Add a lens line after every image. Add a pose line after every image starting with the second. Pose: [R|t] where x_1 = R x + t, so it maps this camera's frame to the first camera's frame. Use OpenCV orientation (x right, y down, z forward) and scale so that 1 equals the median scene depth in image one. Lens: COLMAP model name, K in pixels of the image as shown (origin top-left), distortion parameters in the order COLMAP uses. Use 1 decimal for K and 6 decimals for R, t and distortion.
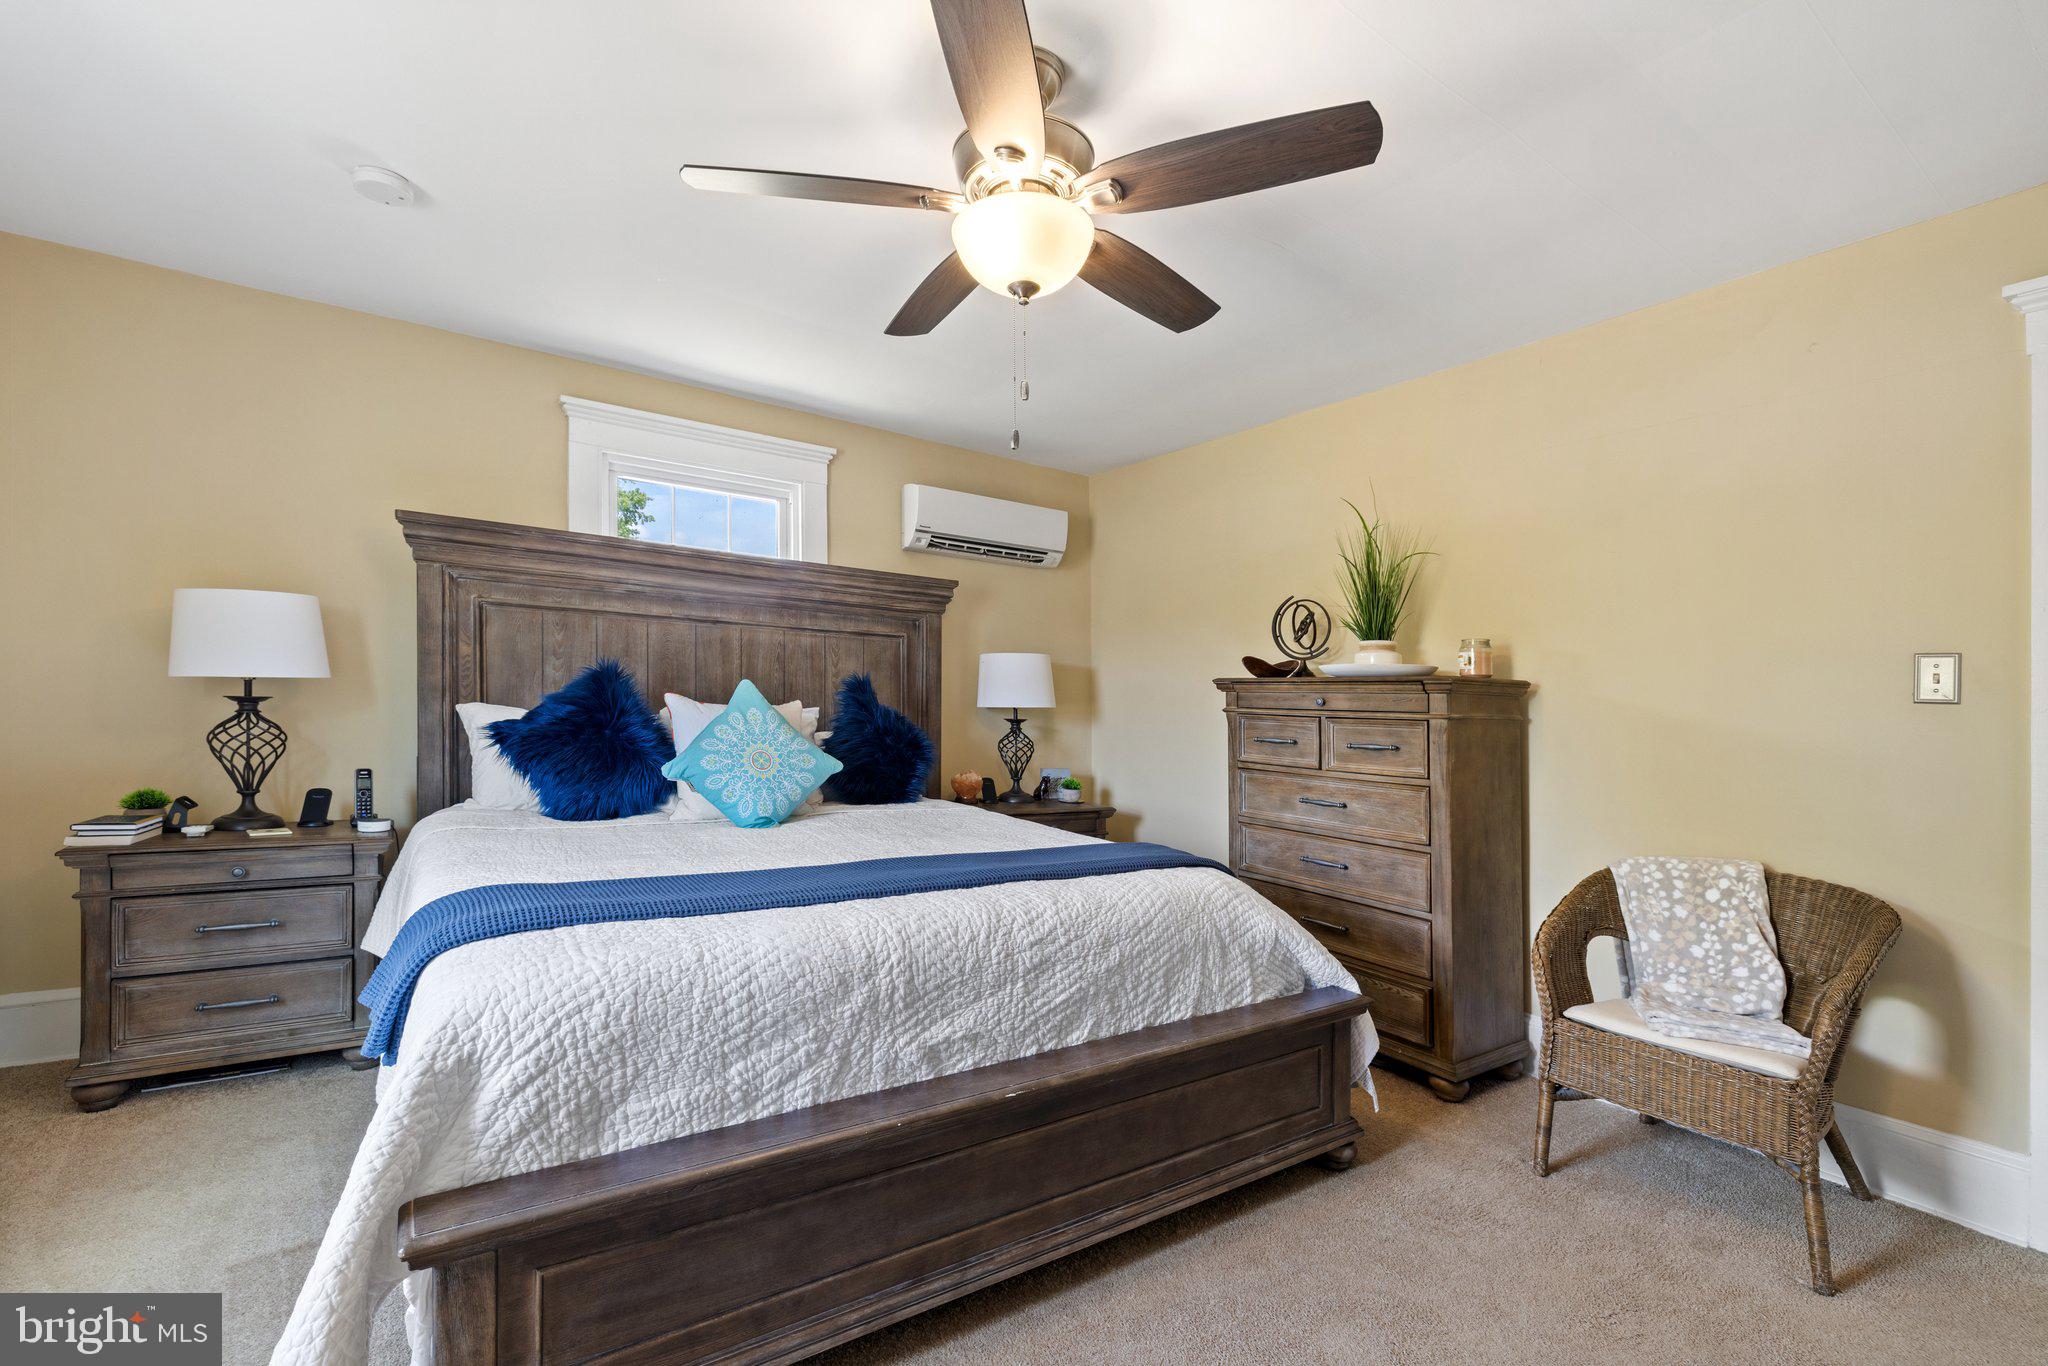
lens RADIAL K [[856.4, 0, 1019.6], [0, 856.4, 704.8], [0, 0, 1]] dist [-0.001623, -0.000175]
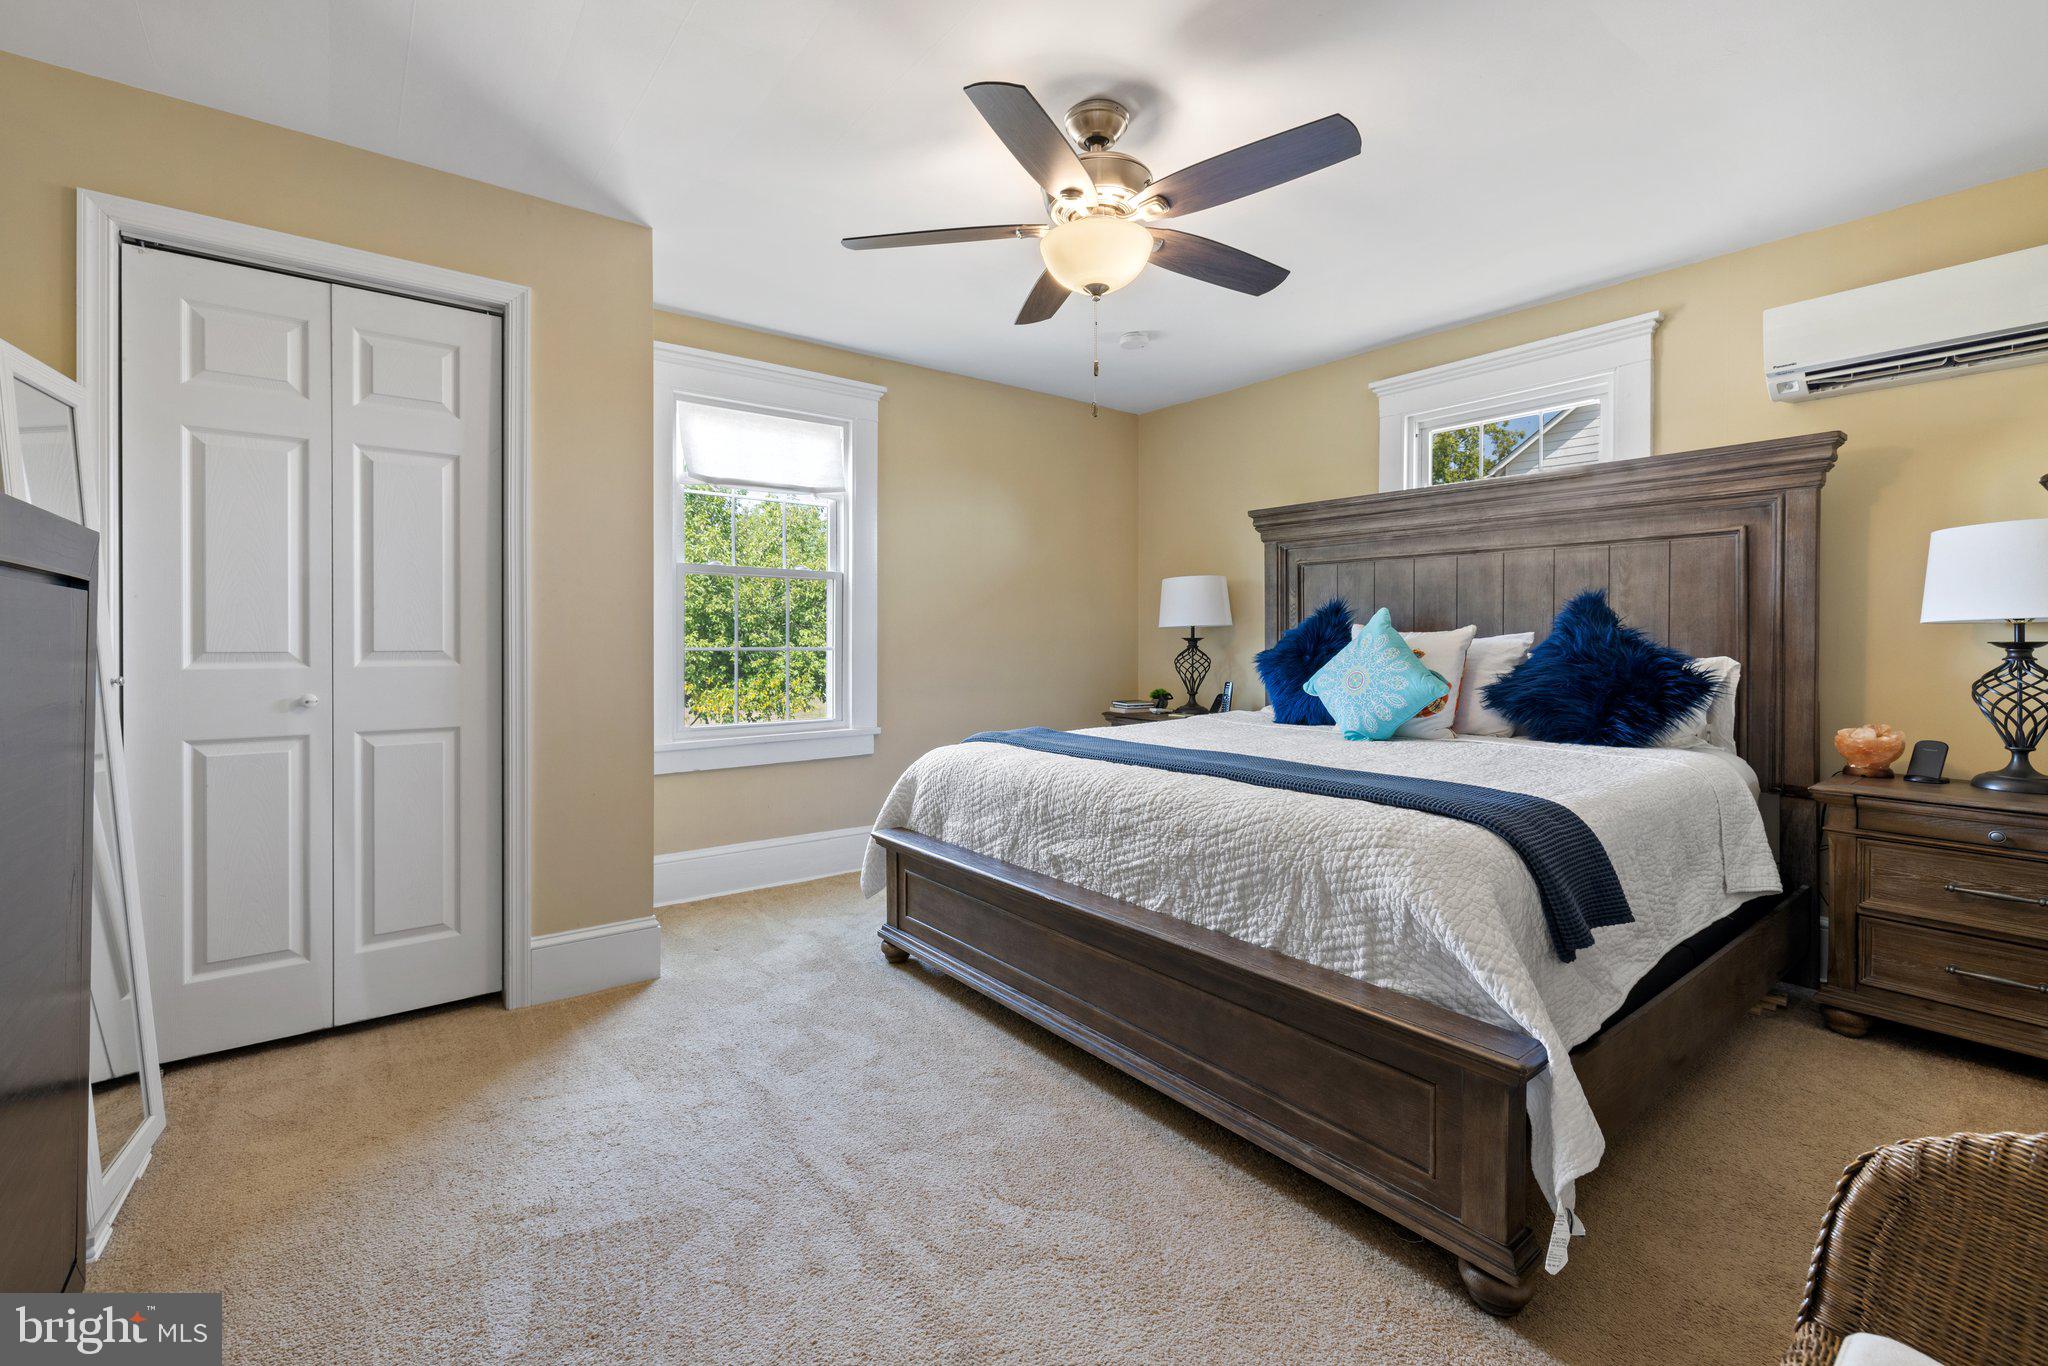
lens RADIAL K [[876.4, 0, 1020.4], [0, 876.4, 673.5], [0, 0, 1]] dist [0.000421, -0.000037]
pose [[0.089433, 0.005526, -0.995978, 1.110312], [0.005000, 0.999970, 0.005997, 0.067163], [0.995980, -0.005516, 0.089402, 0.662092]]
